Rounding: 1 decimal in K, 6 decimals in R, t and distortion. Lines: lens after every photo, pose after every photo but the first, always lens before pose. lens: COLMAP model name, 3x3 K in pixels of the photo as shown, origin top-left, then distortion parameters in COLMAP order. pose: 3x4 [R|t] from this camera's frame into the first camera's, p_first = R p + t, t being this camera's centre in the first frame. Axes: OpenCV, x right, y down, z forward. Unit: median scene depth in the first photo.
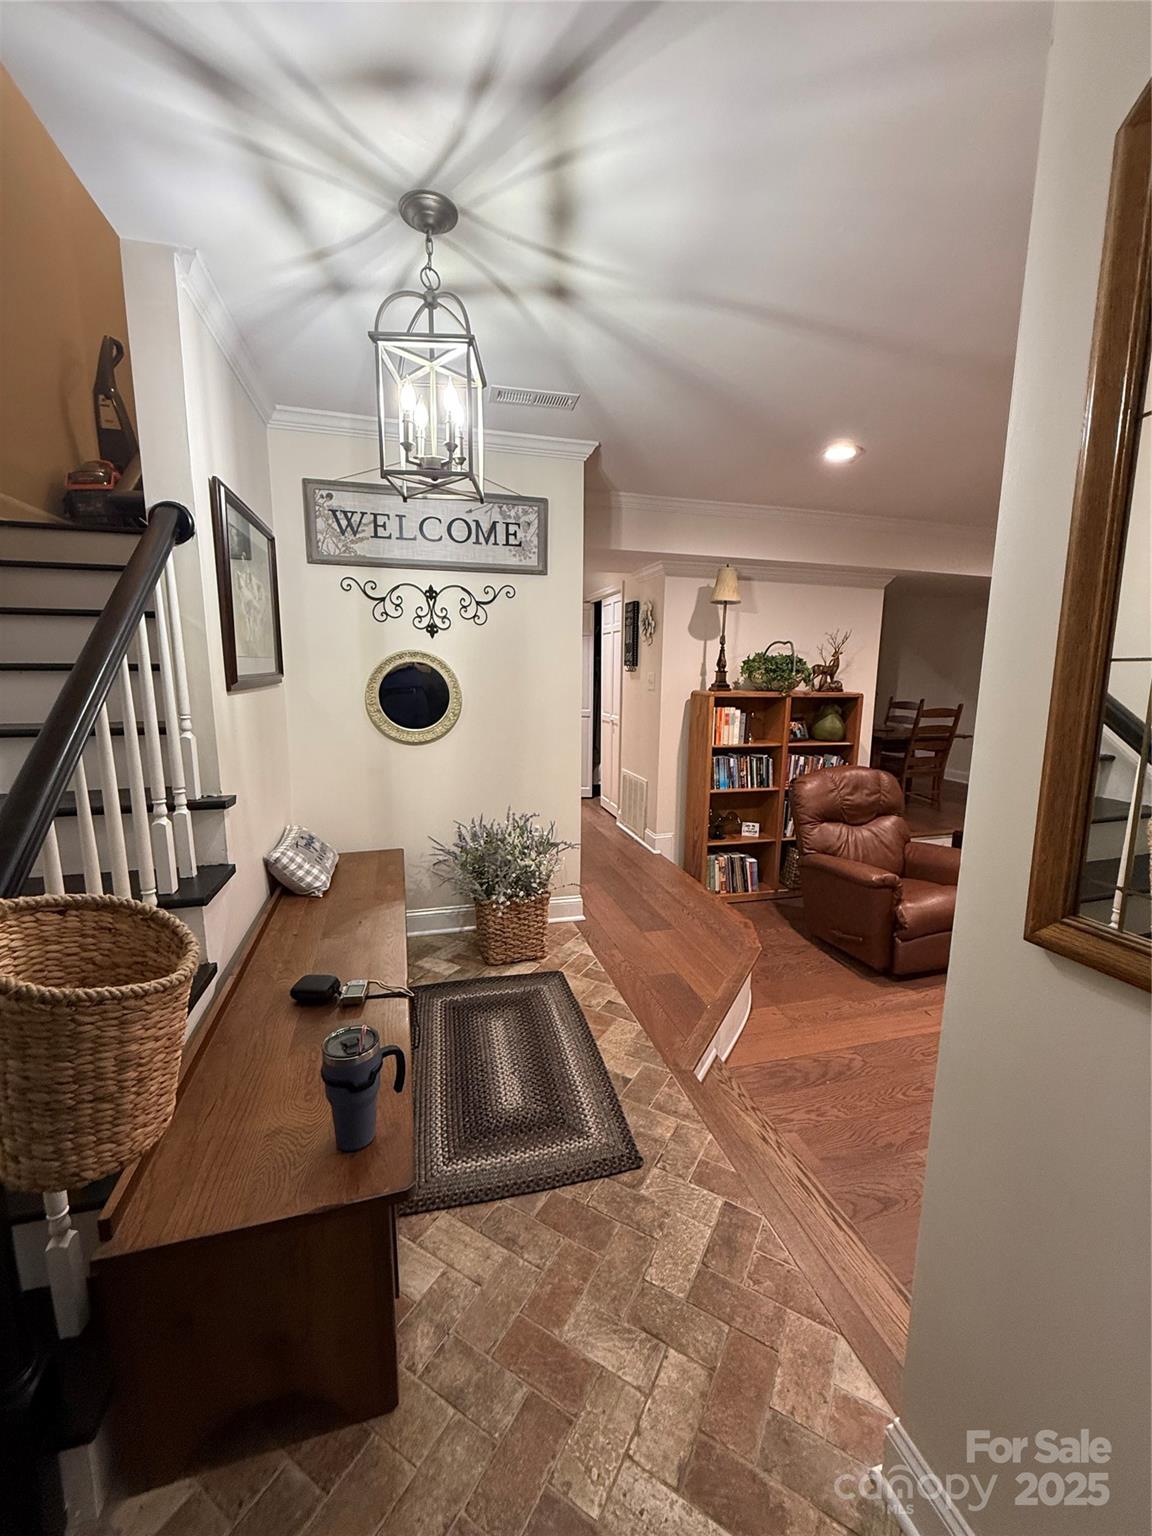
lens RADIAL K [[609.4, 0, 573.3], [0, 609.4, 763.3], [0, 0, 1]] dist [-0.003059, 0.001002]
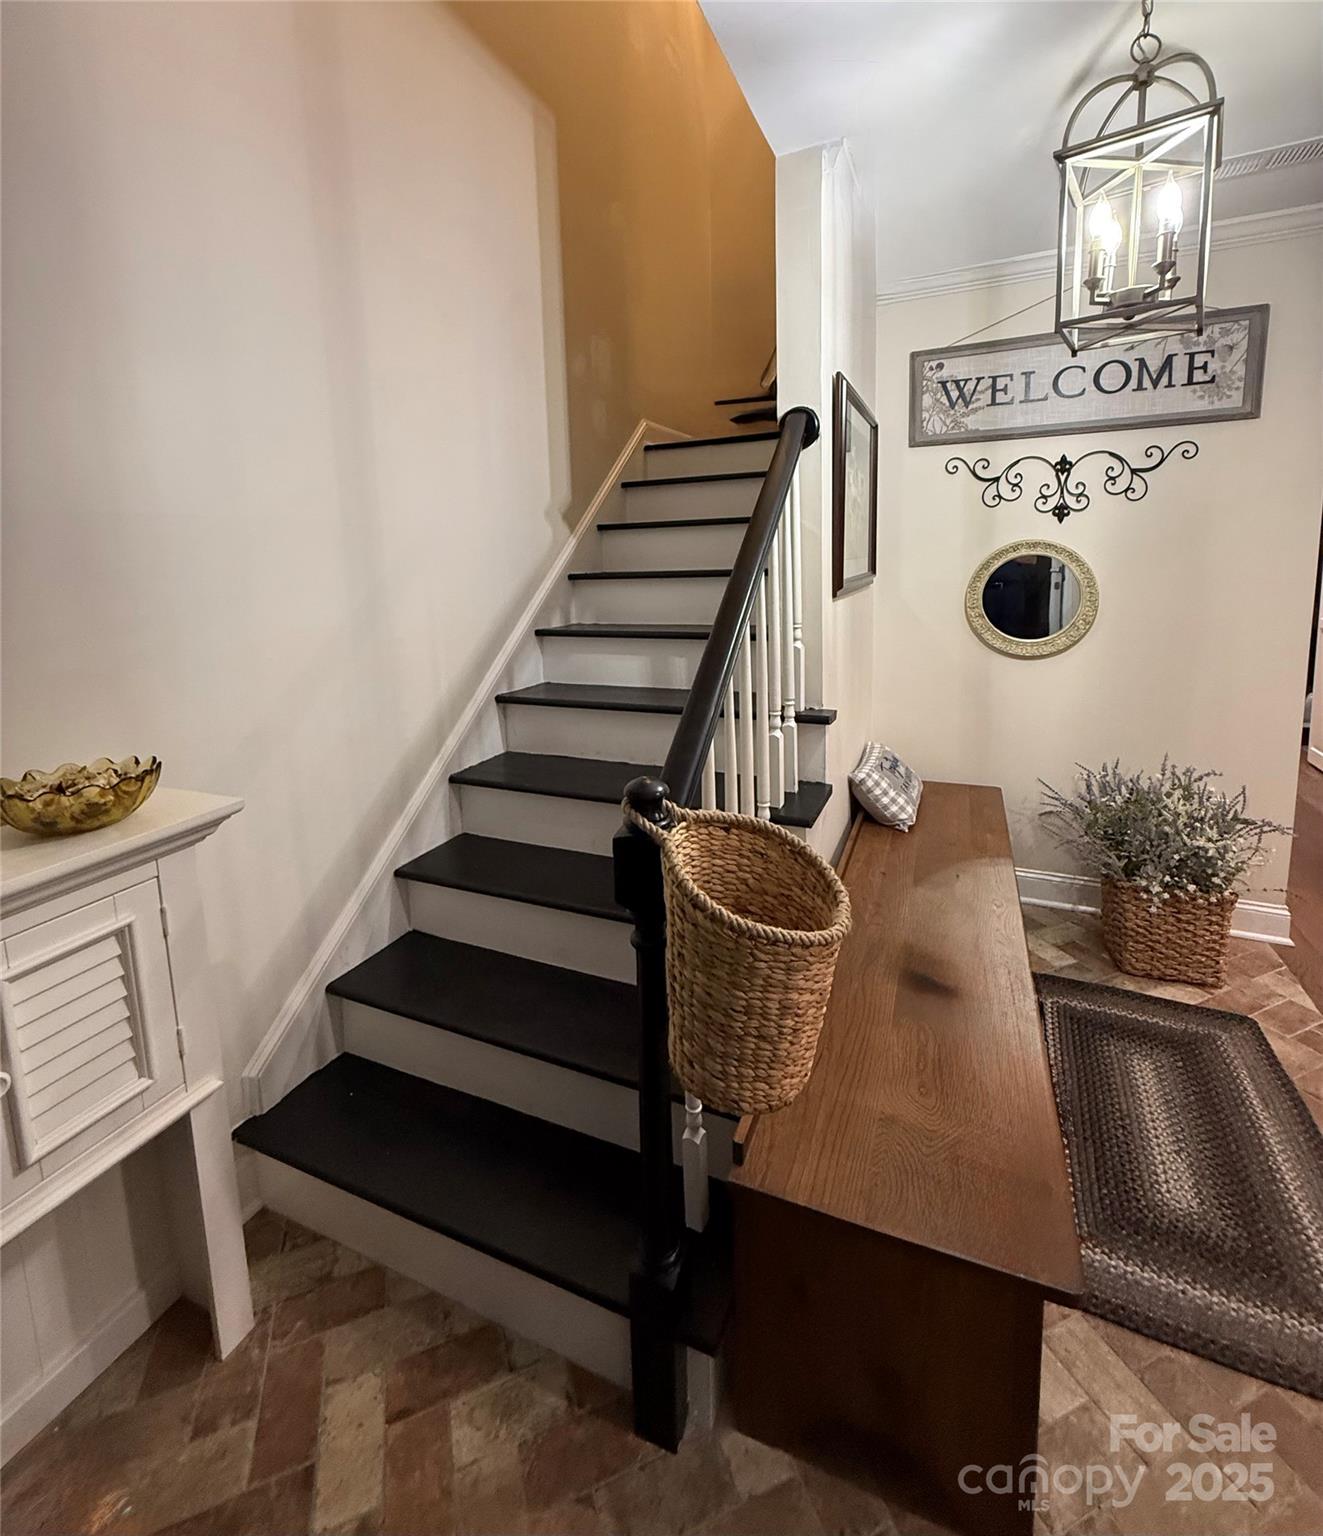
lens RADIAL K [[694.8, 0, 655.9], [0, 694.8, 646.9], [0, 0, 1]] dist [-0.001866, -0.000223]
pose [[0.773908, 0.052321, -0.631133, -0.111341], [-0.064716, 0.997898, 0.003370, -0.031598], [0.629983, 0.038236, 0.775667, 0.000670]]
